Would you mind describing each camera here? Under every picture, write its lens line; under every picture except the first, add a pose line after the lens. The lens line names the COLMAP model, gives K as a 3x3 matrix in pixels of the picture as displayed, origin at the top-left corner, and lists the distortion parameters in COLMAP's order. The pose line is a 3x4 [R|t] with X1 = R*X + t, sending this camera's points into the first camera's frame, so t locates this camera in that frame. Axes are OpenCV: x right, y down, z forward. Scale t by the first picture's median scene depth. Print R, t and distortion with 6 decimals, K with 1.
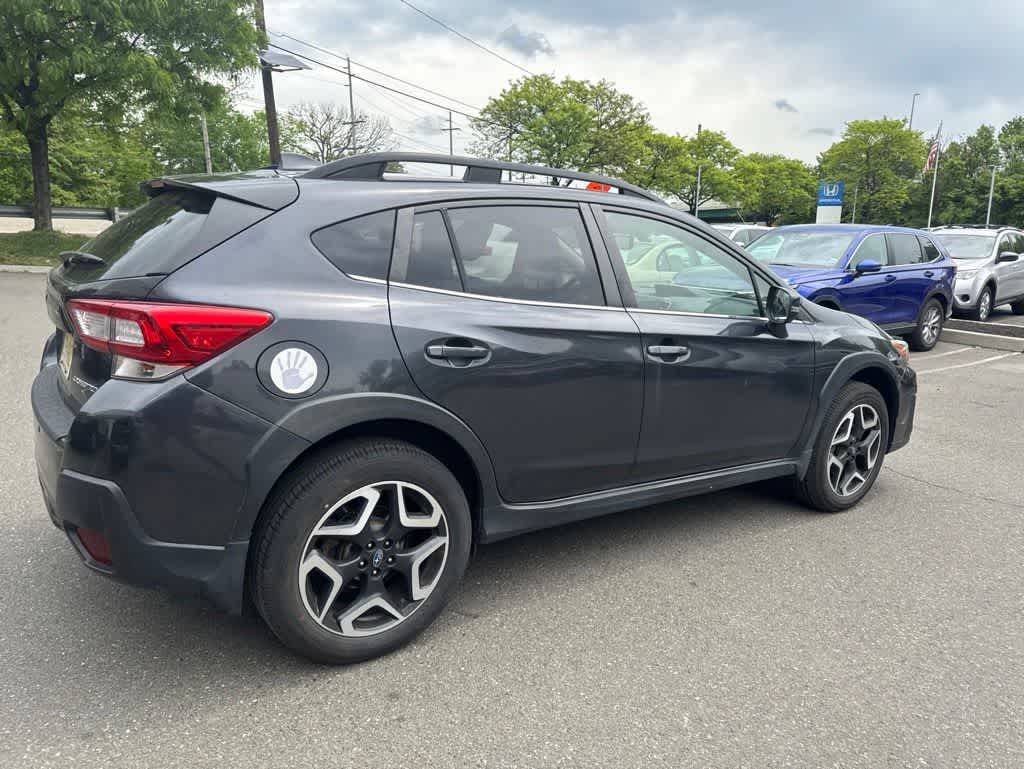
lens RADIAL K [[720.9, 0, 517.7], [0, 720.9, 372.6], [0, 0, 1]] dist [0.057928, -0.090252]
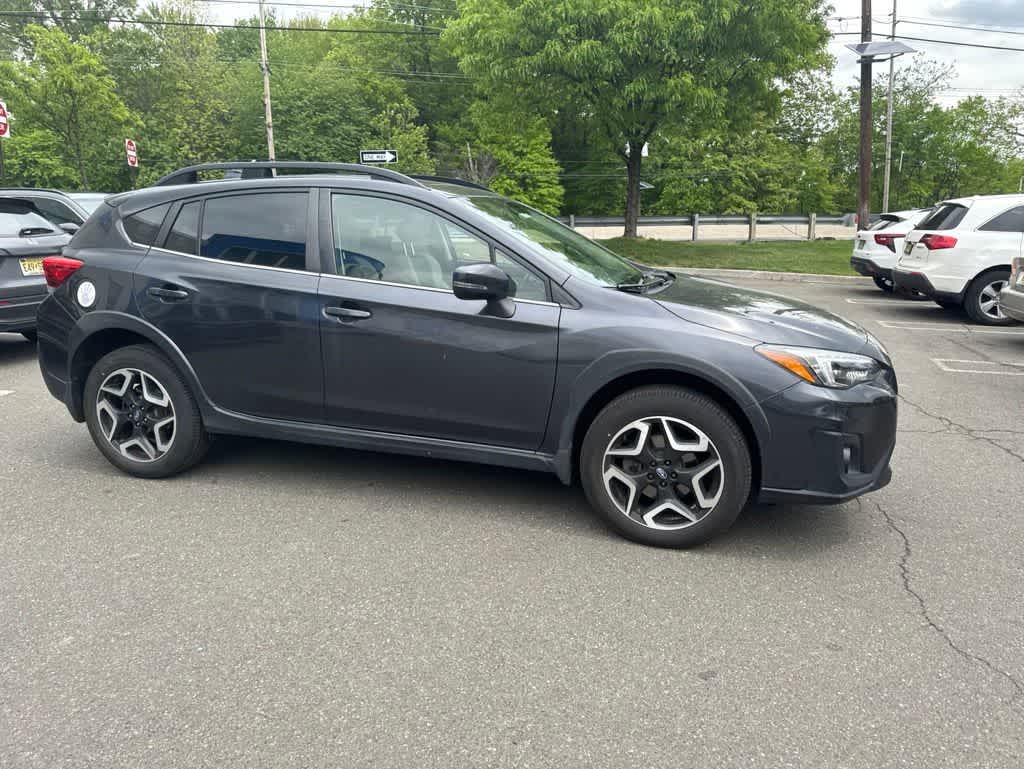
lens RADIAL K [[719.8, 0, 516.7], [0, 719.8, 378.9], [0, 0, 1]] dist [0.063741, -0.081779]
pose [[0.619997, 0.130433, -0.773686, 0.880738], [-0.129363, 0.989583, 0.063165, -0.023262], [0.773866, 0.060924, 0.630412, 0.338100]]
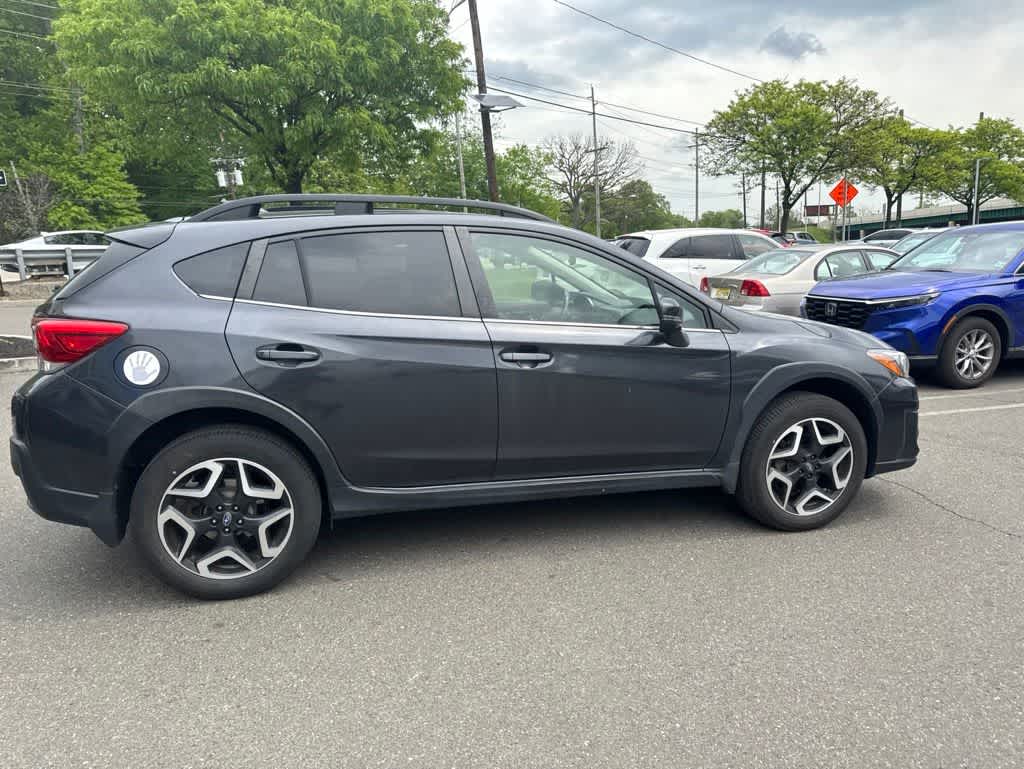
lens RADIAL K [[722.3, 0, 517.3], [0, 722.3, 386.3], [0, 0, 1]] dist [0.040089, -0.043894]
pose [[0.940934, 0.012549, -0.338358, 0.386556], [-0.016259, 0.999835, -0.008131, 0.014955], [0.338200, 0.013152, 0.940982, -0.013369]]
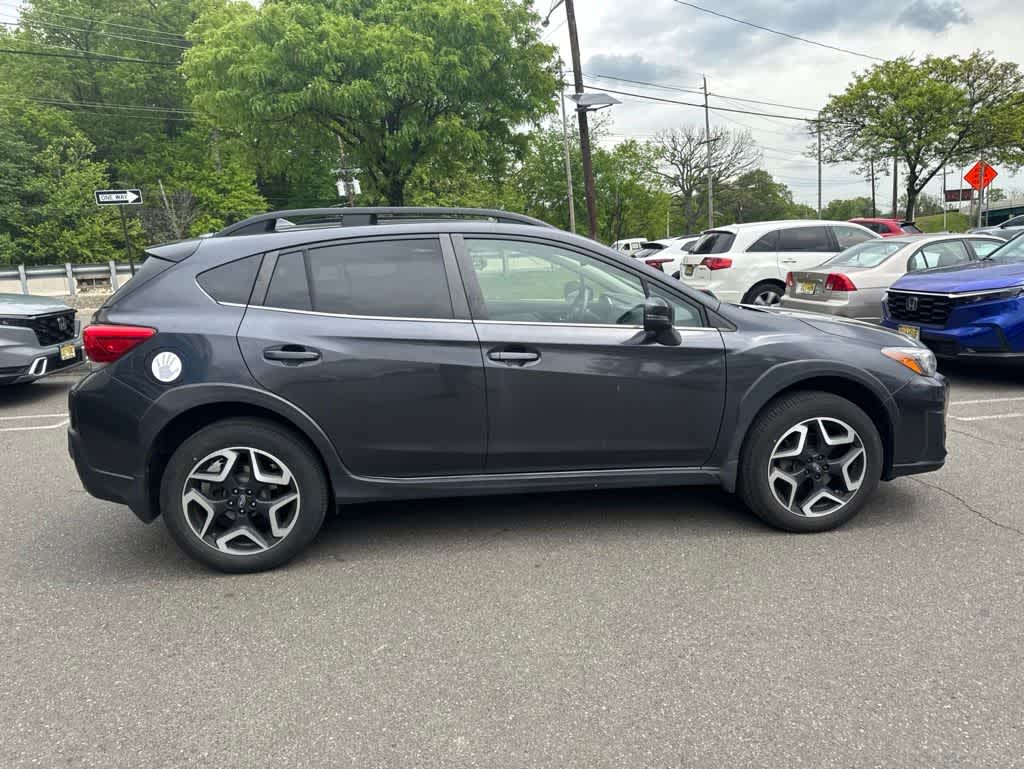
lens RADIAL K [[724.5, 0, 512.0], [0, 724.5, 384.5], [0, 0, 1]] dist [0.027819, -0.024175]
pose [[0.874137, 0.014784, -0.485454, 0.521550], [-0.020268, 0.999776, -0.006048, 0.014054], [0.485256, 0.015126, 0.874241, 0.004793]]
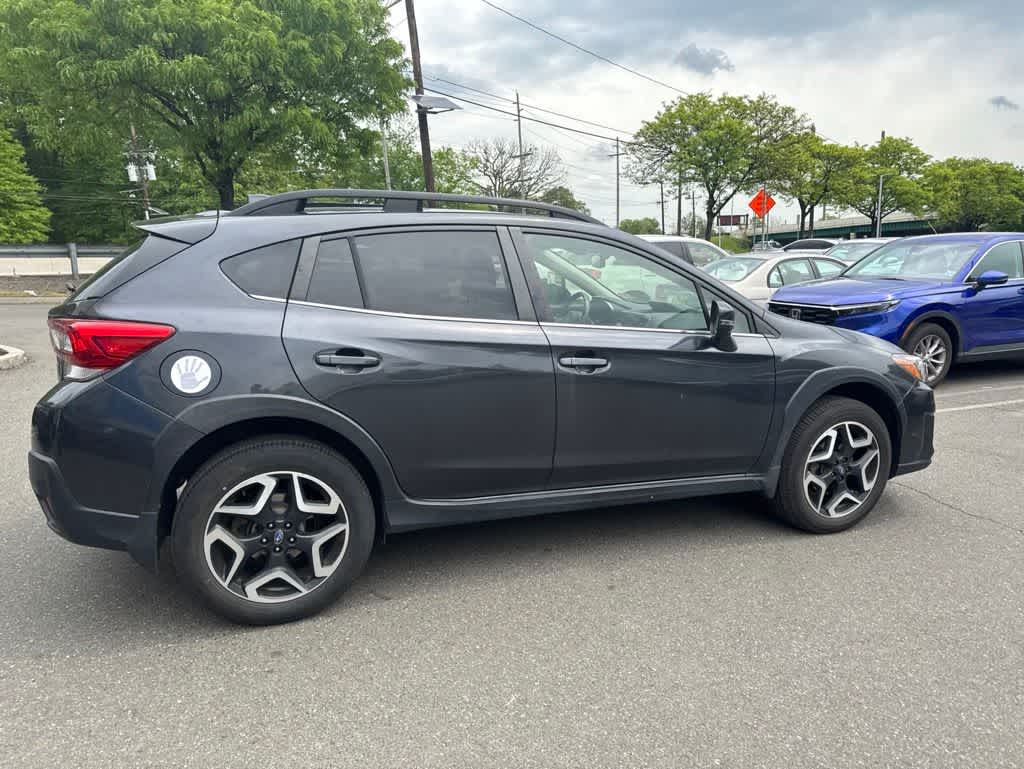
lens RADIAL K [[720.5, 0, 518.6], [0, 720.5, 385.4], [0, 0, 1]] dist [0.046000, -0.052581]
pose [[0.972392, 0.006726, -0.233258, 0.247816], [-0.010634, 0.999823, -0.015499, 0.014015], [0.233113, 0.017551, 0.972291, -0.027818]]
